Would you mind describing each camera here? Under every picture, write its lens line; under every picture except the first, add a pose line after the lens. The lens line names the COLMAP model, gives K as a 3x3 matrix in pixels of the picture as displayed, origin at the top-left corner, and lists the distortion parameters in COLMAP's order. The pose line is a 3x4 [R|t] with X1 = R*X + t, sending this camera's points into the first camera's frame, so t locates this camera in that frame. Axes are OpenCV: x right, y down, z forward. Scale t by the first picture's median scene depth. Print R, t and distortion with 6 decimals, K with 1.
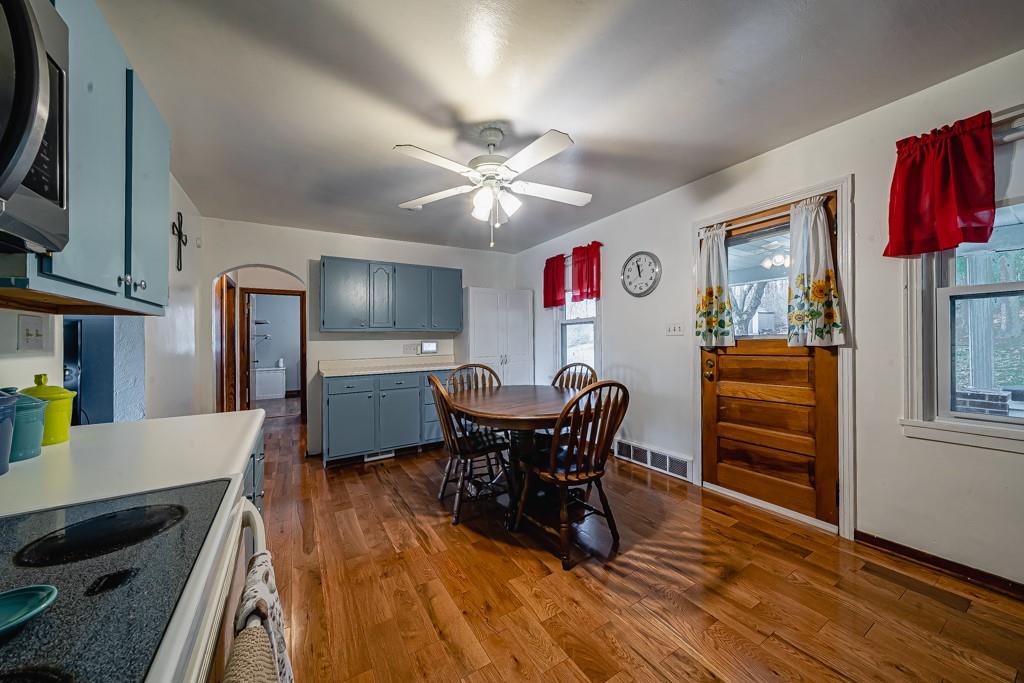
lens RADIAL K [[366.6, 0, 513.7], [0, 366.6, 327.0], [0, 0, 1]] dist [-0.001598, -0.000088]
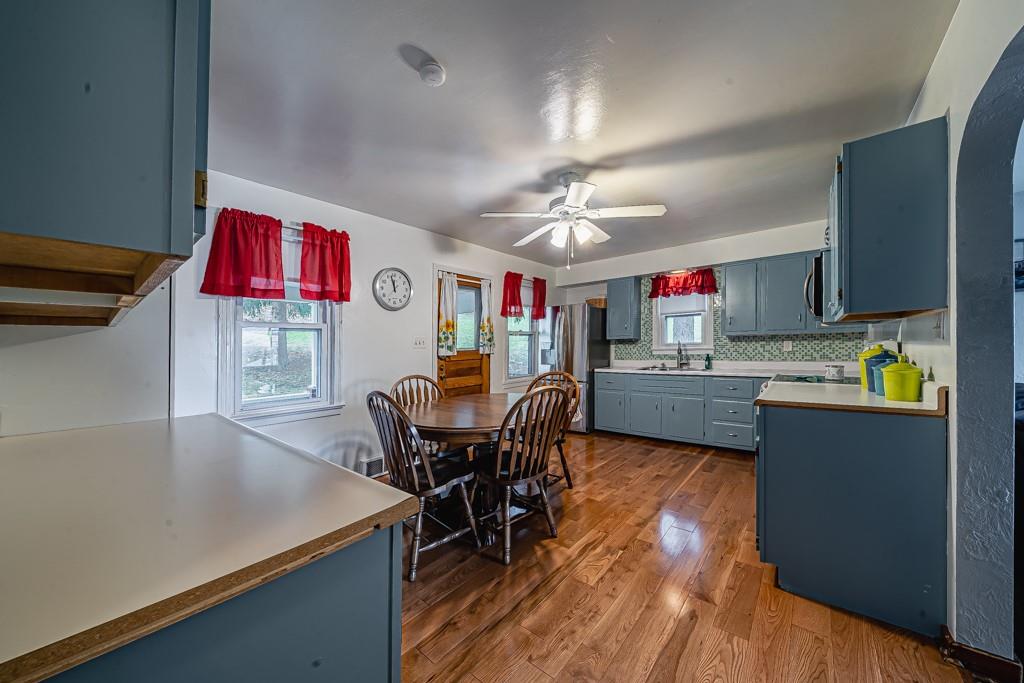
lens RADIAL K [[366.6, 0, 506.0], [0, 366.6, 355.0], [0, 0, 1]] dist [-0.001598, -0.000088]
pose [[-0.330299, 0.009352, 0.943830, -0.836908], [-0.003608, 0.999931, -0.011171, 0.060573], [-0.943869, -0.007095, -0.330243, 1.172984]]
